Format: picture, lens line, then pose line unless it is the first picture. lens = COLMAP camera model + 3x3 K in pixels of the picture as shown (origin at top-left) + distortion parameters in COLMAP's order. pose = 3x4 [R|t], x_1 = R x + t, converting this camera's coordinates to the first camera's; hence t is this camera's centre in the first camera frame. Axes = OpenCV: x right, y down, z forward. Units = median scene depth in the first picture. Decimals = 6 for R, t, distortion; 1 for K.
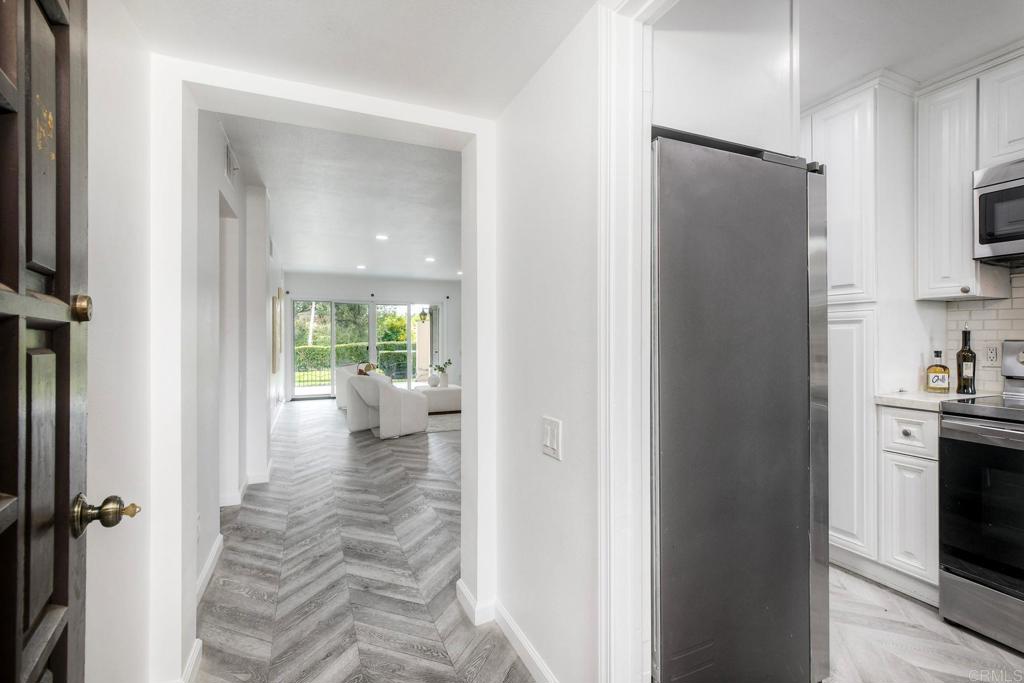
lens RADIAL K [[471.8, 0, 528.0], [0, 471.8, 338.5], [0, 0, 1]] dist [0.012377, 0.000017]
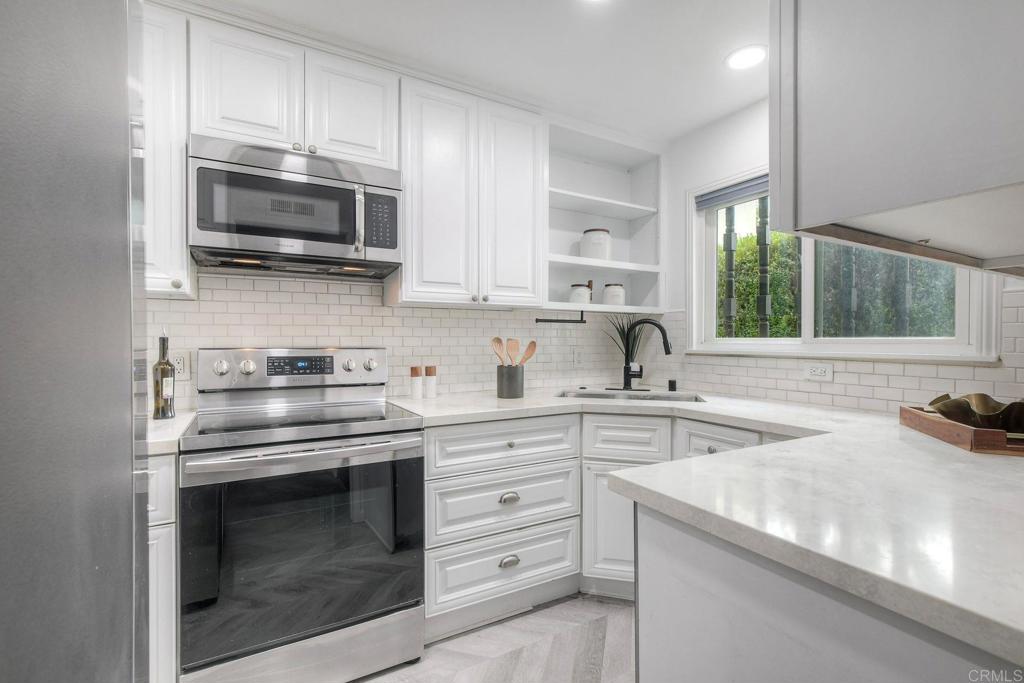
lens RADIAL K [[462.2, 0, 512.0], [0, 462.2, 341.5], [0, 0, 1]] dist [0.010812, -0.000073]
pose [[-0.063773, -0.003463, 0.997958, 0.062157], [0.004285, 0.999984, 0.003744, -0.004747], [-0.997955, 0.004515, -0.063757, 0.235960]]
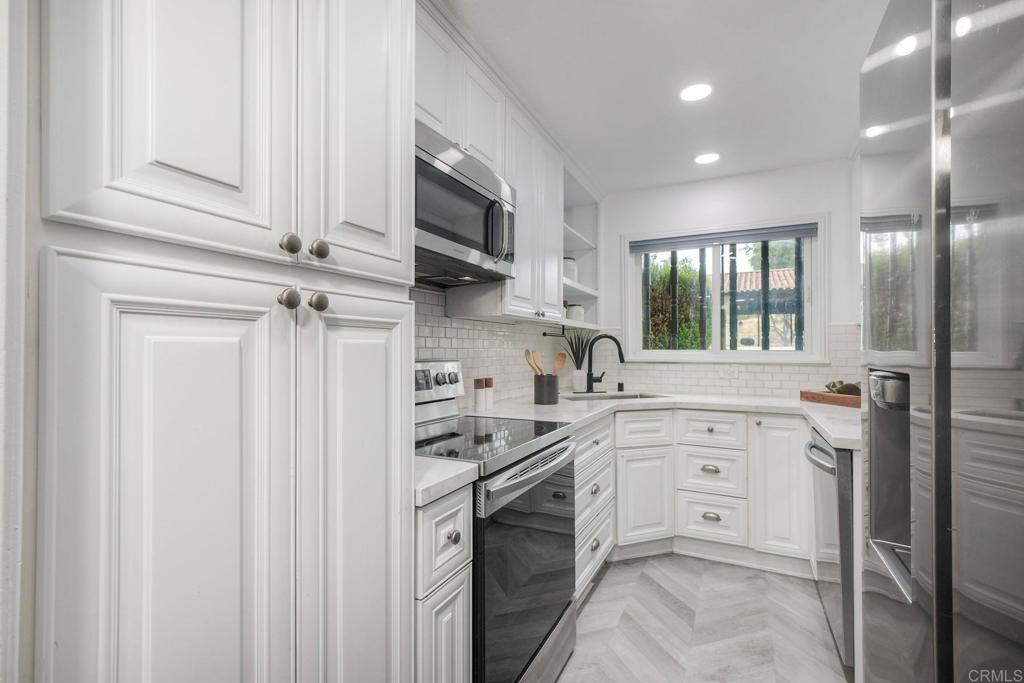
lens RADIAL K [[462.2, 0, 512.0], [0, 462.2, 341.5], [0, 0, 1]] dist [0.010812, -0.000073]
pose [[-0.618166, 0.015008, 0.785904, 0.164443], [0.003359, 0.999859, -0.016452, -0.008209], [-0.786040, -0.007530, -0.618130, 0.631185]]
